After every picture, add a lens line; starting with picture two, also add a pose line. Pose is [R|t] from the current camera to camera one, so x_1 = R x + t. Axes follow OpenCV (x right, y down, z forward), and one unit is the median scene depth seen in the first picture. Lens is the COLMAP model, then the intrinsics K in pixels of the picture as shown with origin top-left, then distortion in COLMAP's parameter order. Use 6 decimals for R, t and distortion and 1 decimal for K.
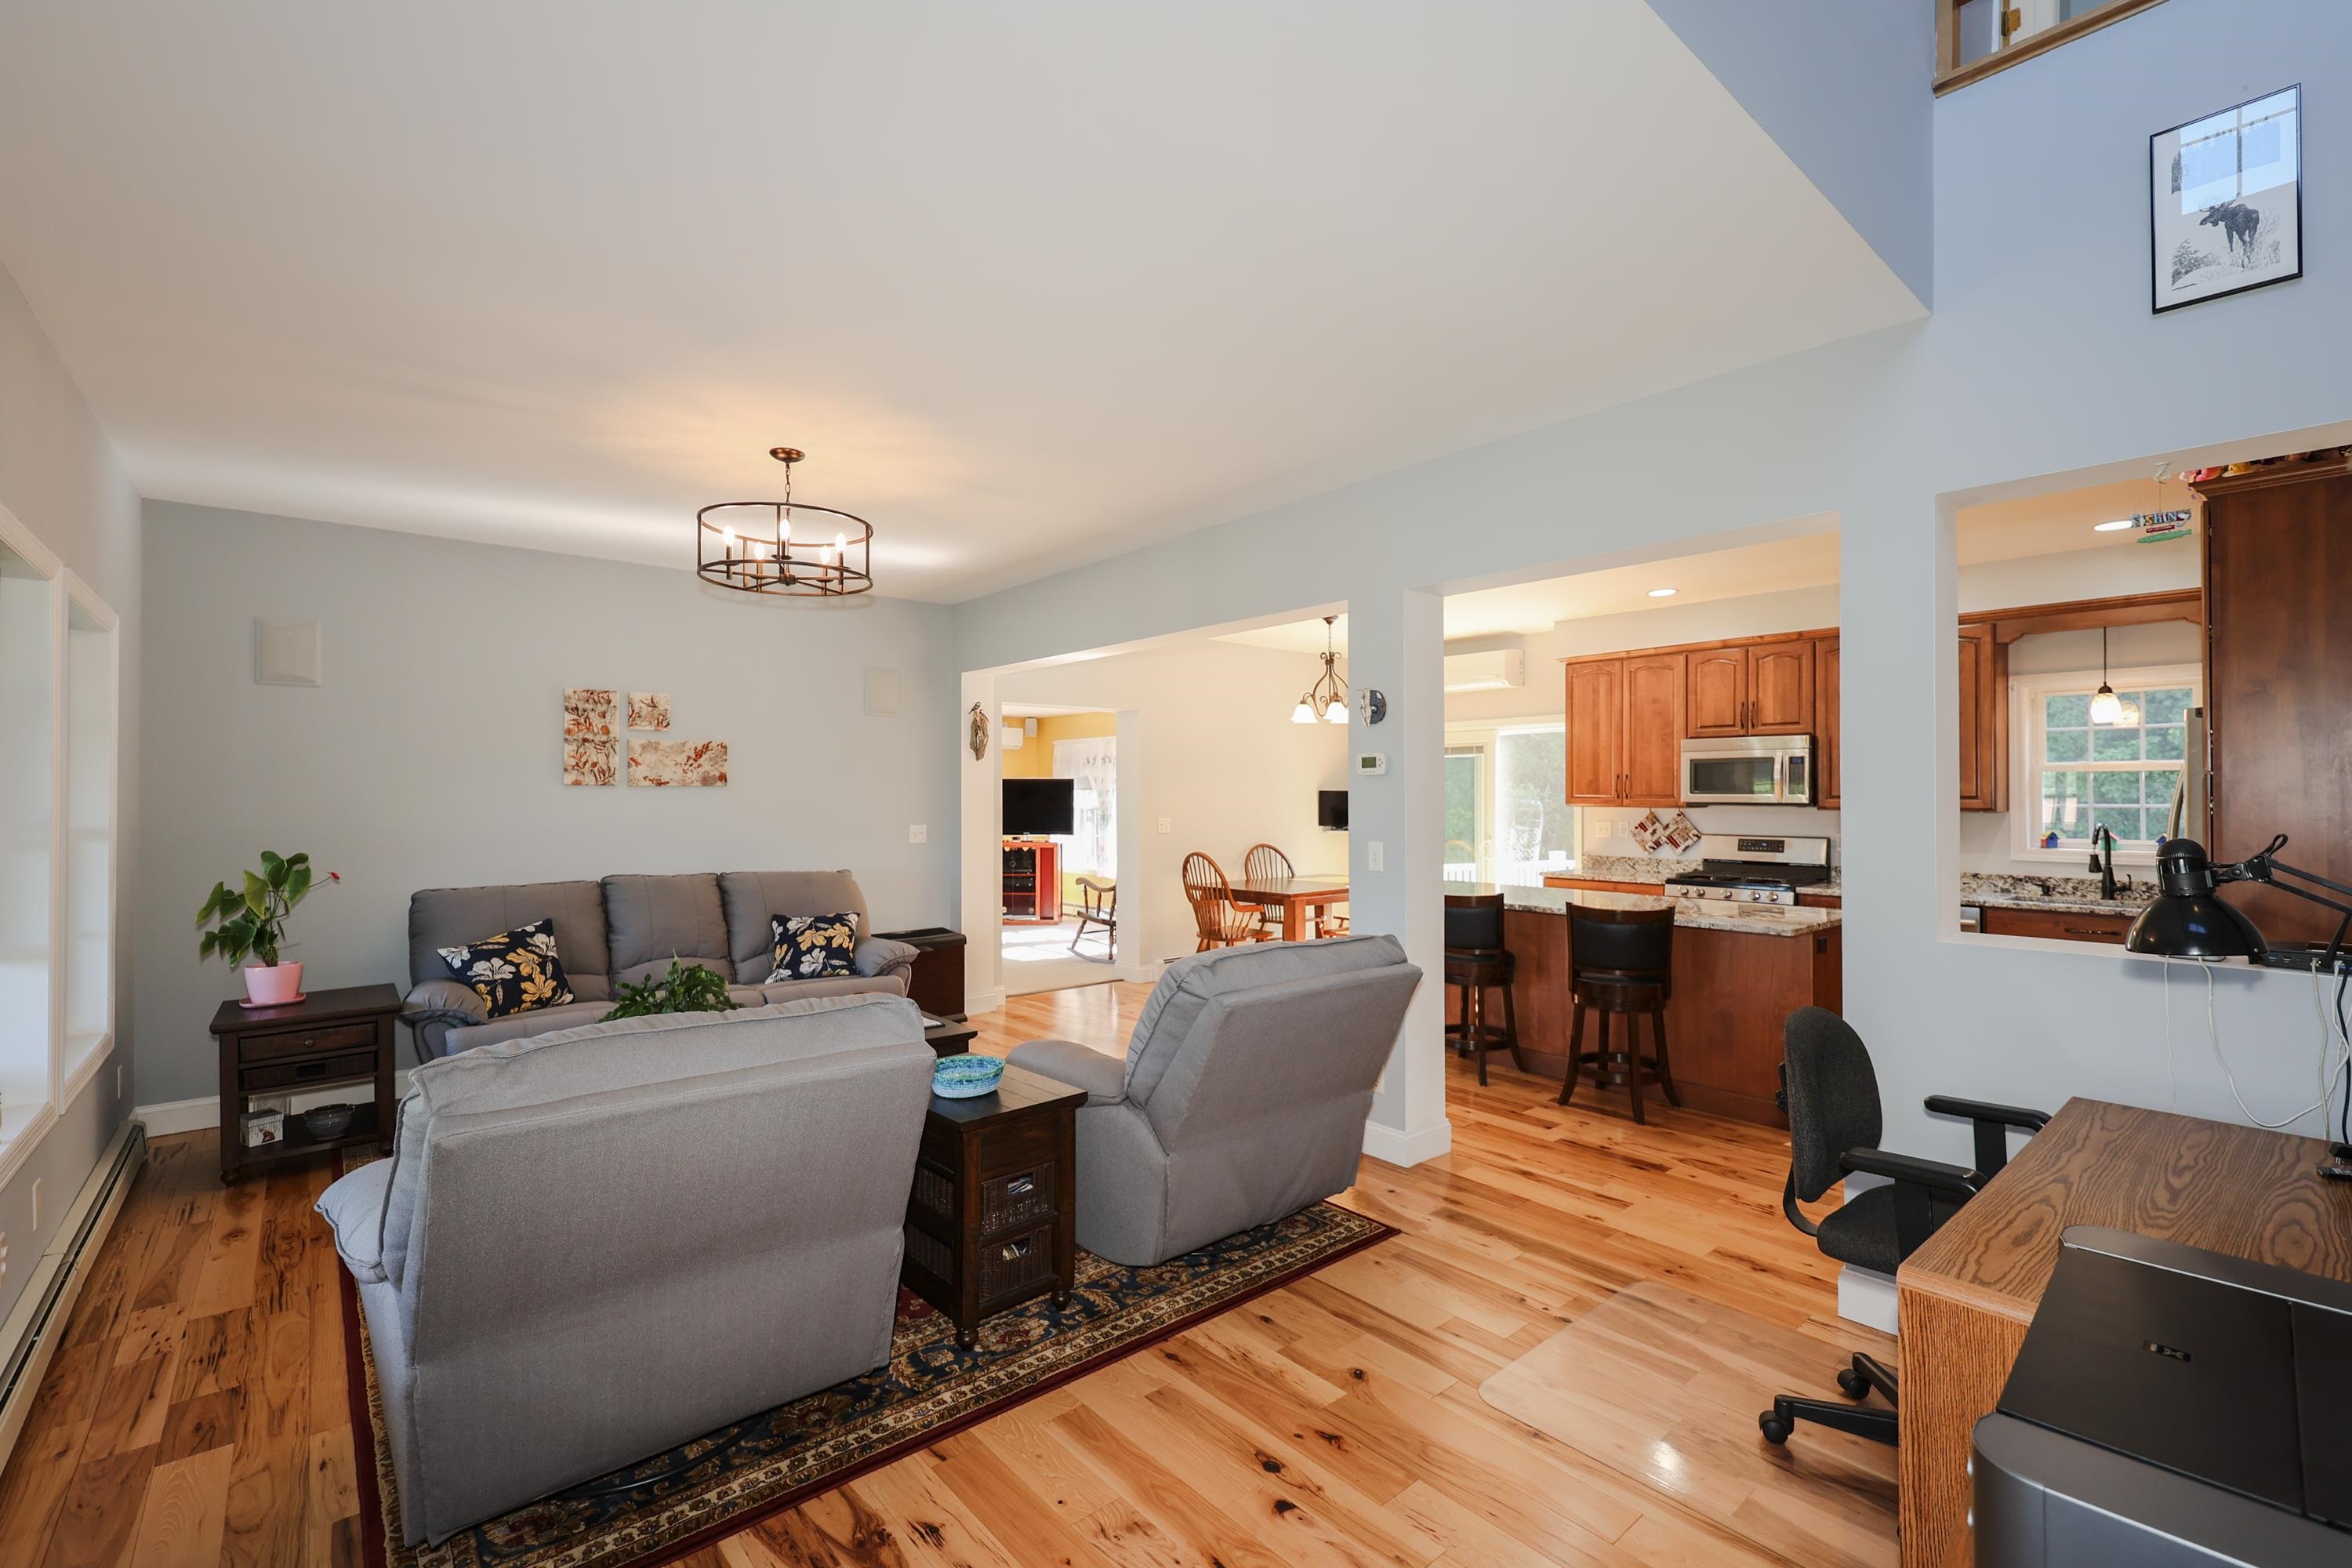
lens RADIAL K [[986.7, 0, 1184.8], [0, 986.7, 794.4], [0, 0, 1]] dist [-0.001708, 0.002035]
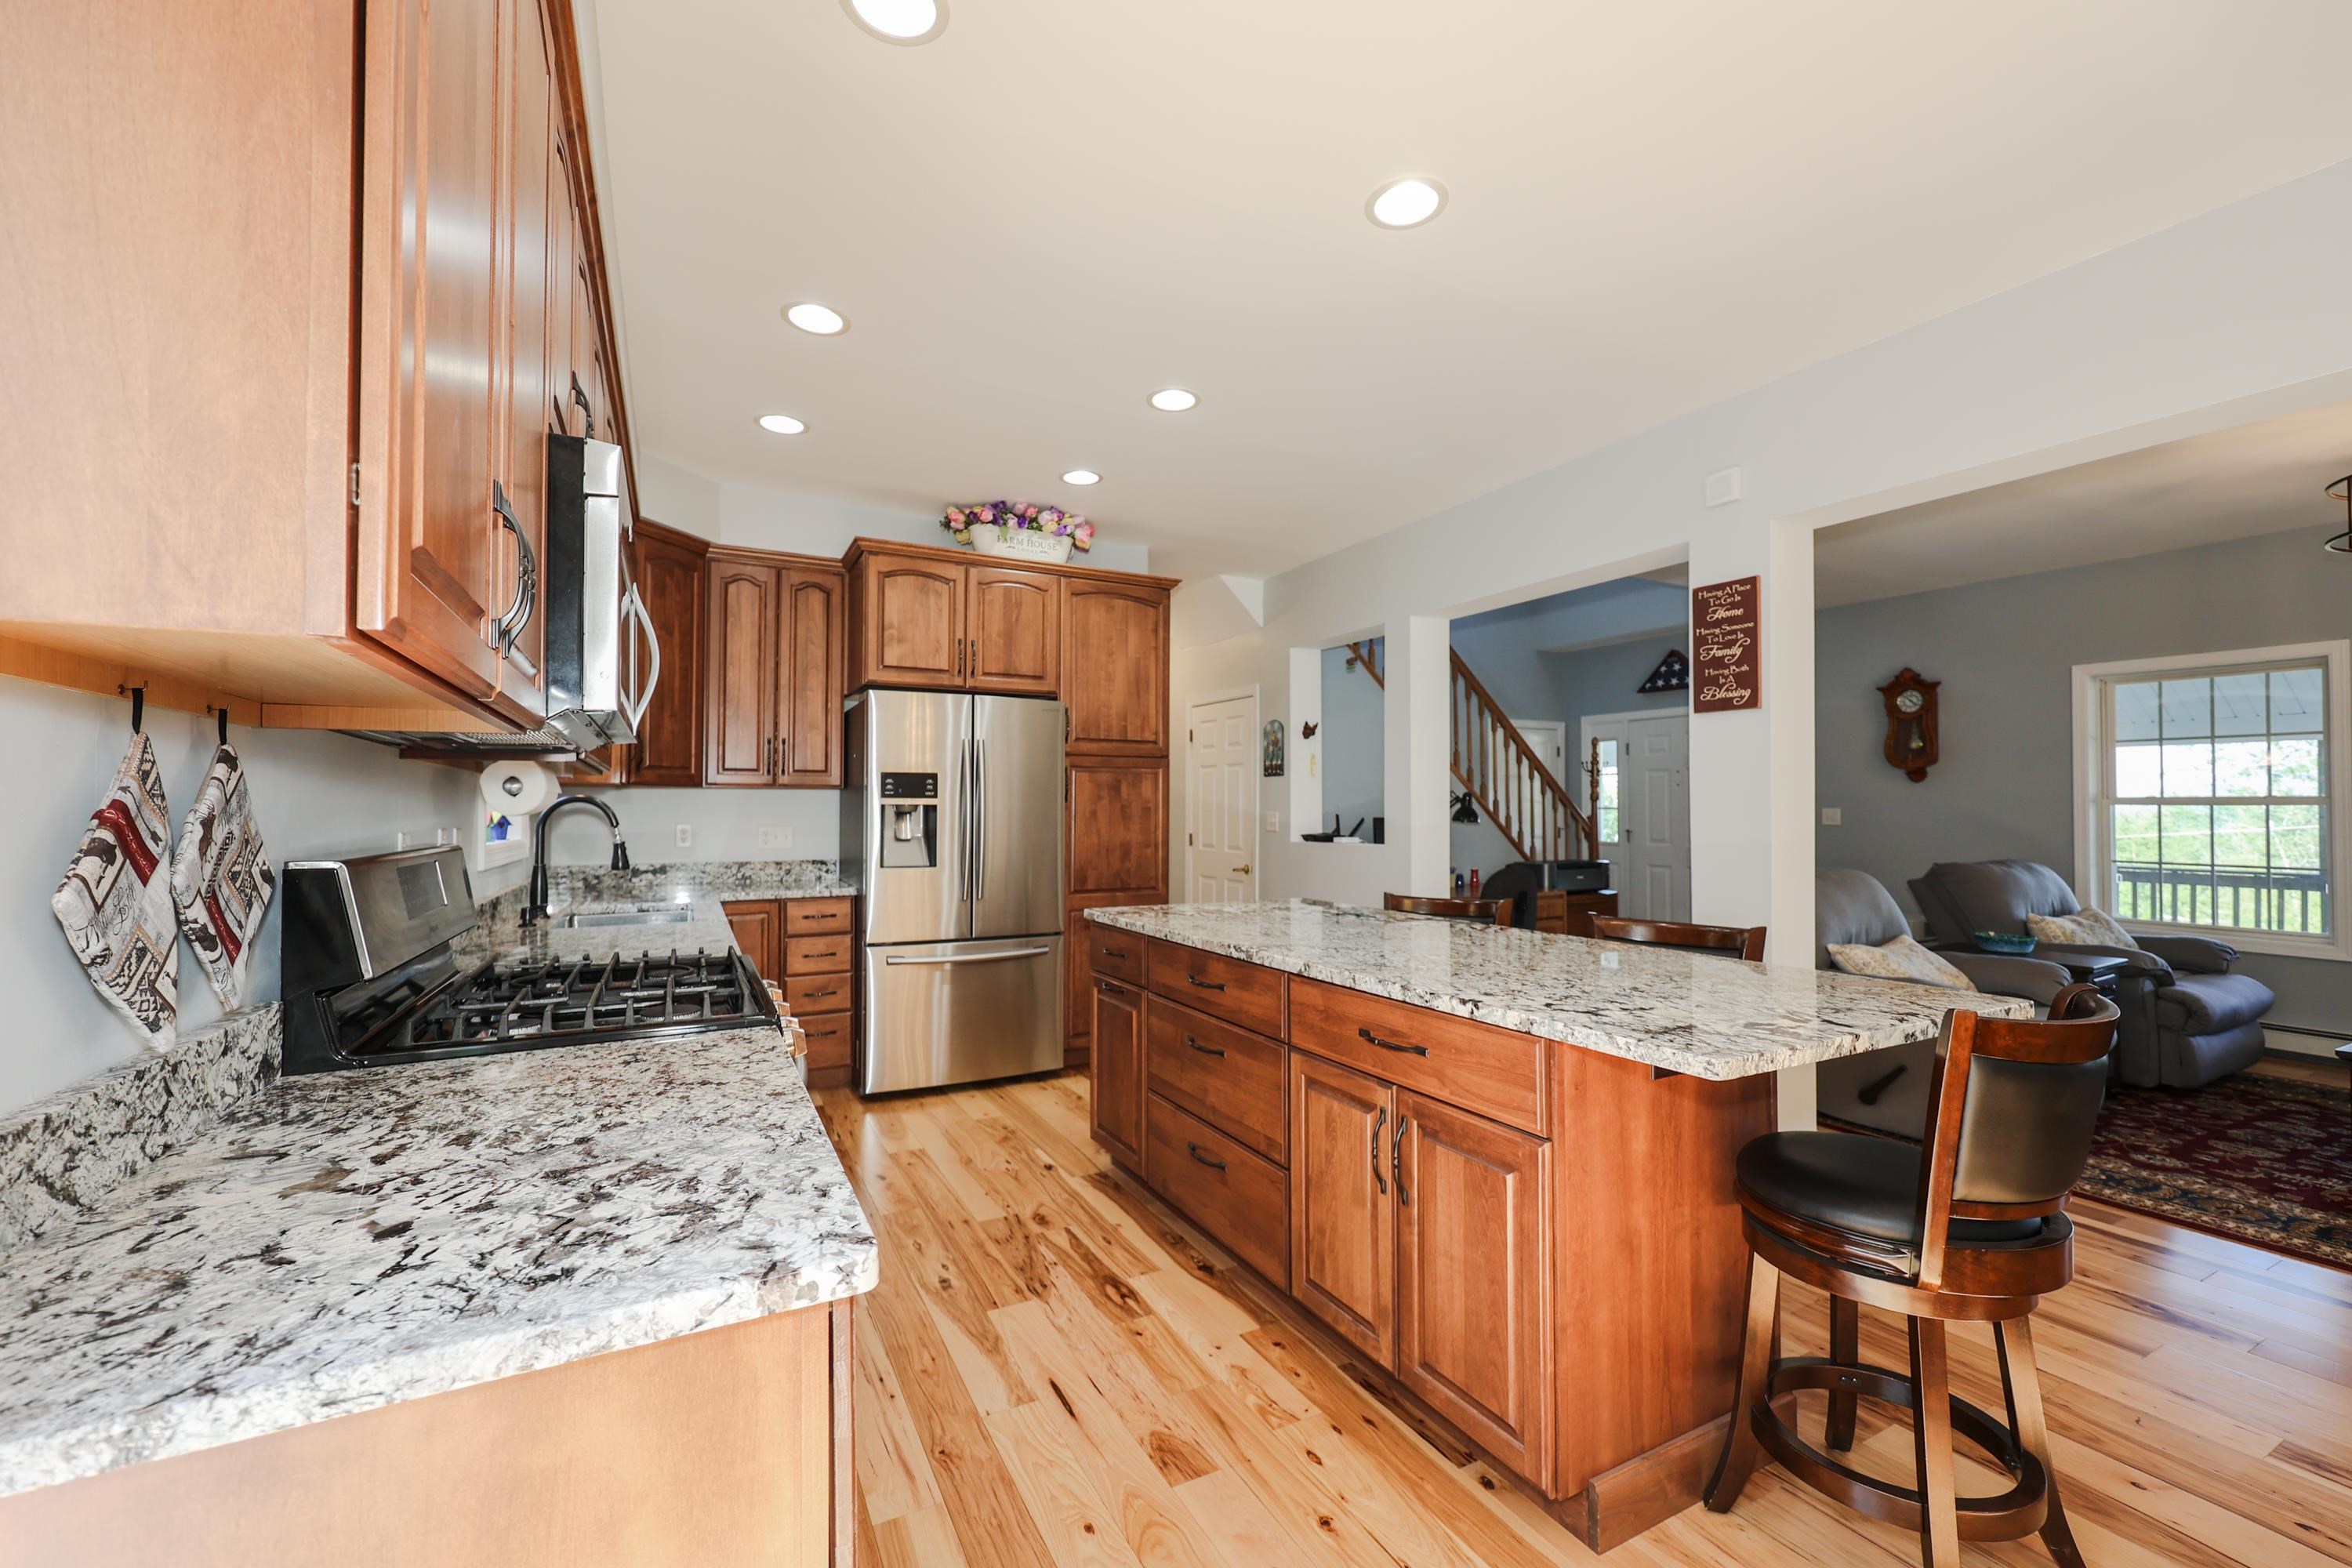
lens RADIAL K [[952.8, 0, 1184.8], [0, 952.8, 784.6], [0, 0, 1]] dist [0.009973, -0.000843]
pose [[-0.977762, 0.004016, 0.209681, 0.402102], [-0.001744, 0.999626, -0.027278, 0.037385], [-0.209712, -0.027038, -0.977389, 1.471640]]
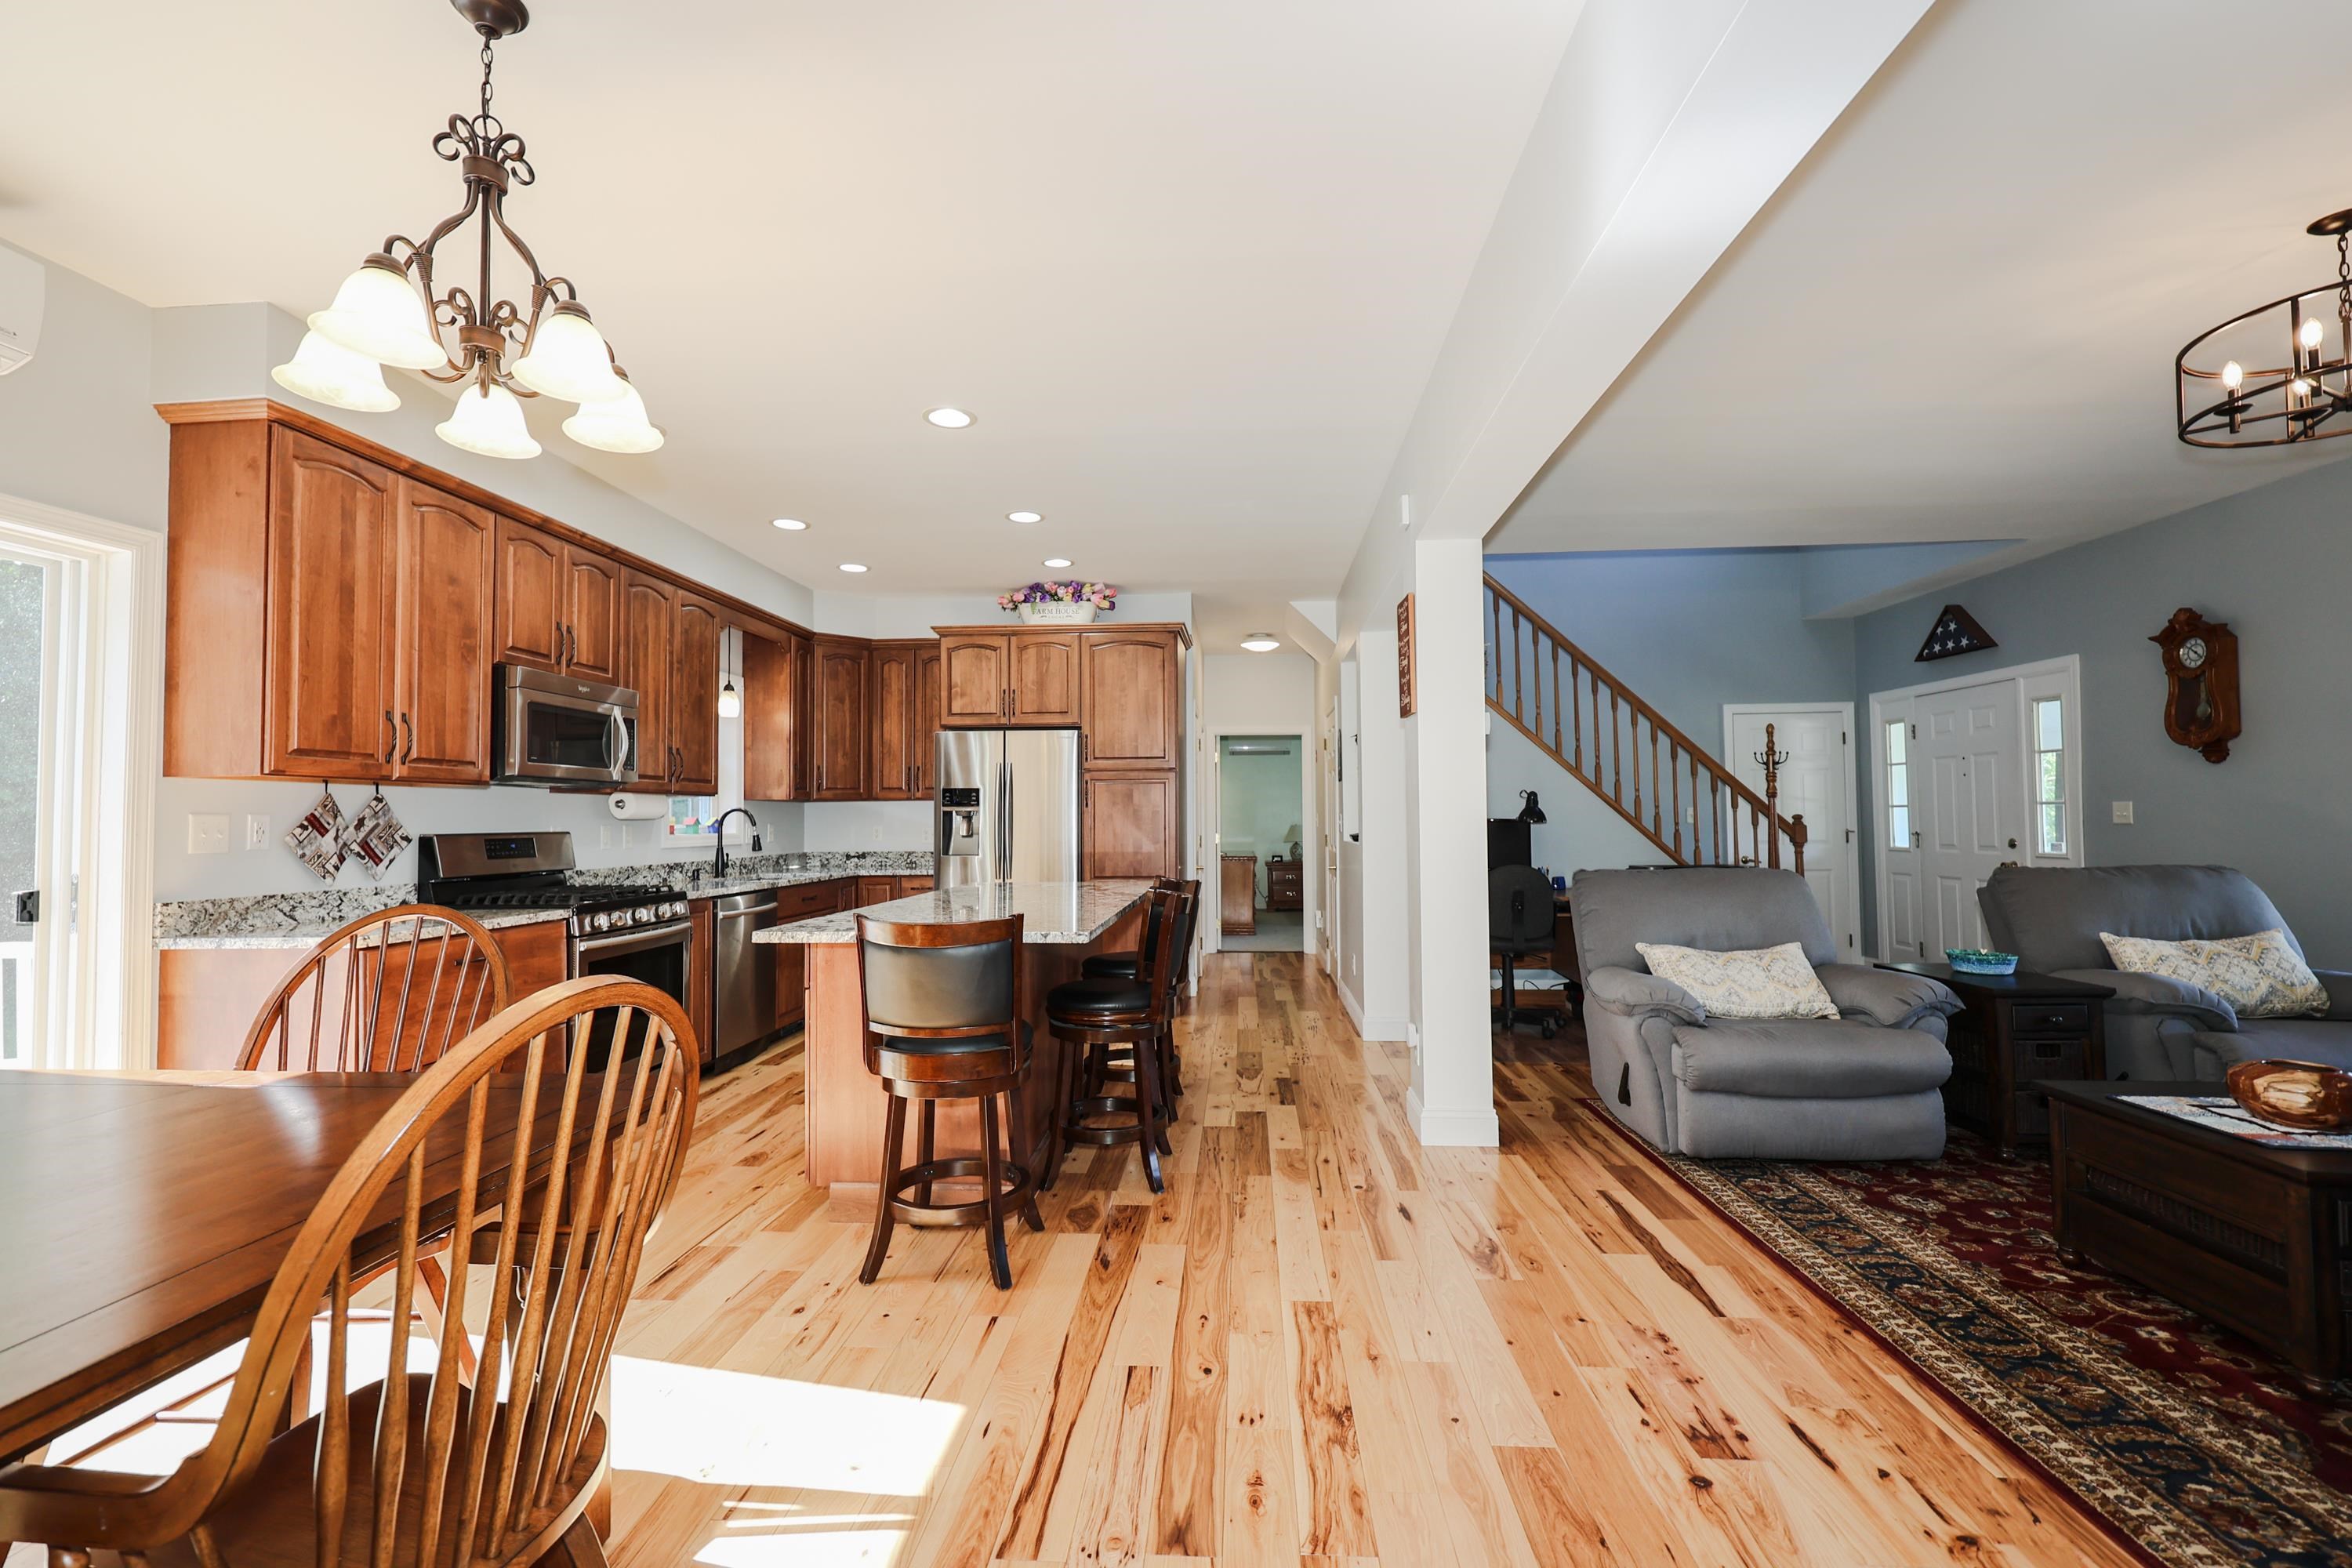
lens RADIAL K [[986.7, 0, 1174.6], [0, 986.7, 797.1], [0, 0, 1]] dist [-0.001708, 0.002035]
pose [[-0.718548, 0.019651, 0.695199, -0.199474], [0.007135, 0.999756, -0.020884, 0.043169], [-0.695441, -0.010046, -0.718513, 1.412840]]
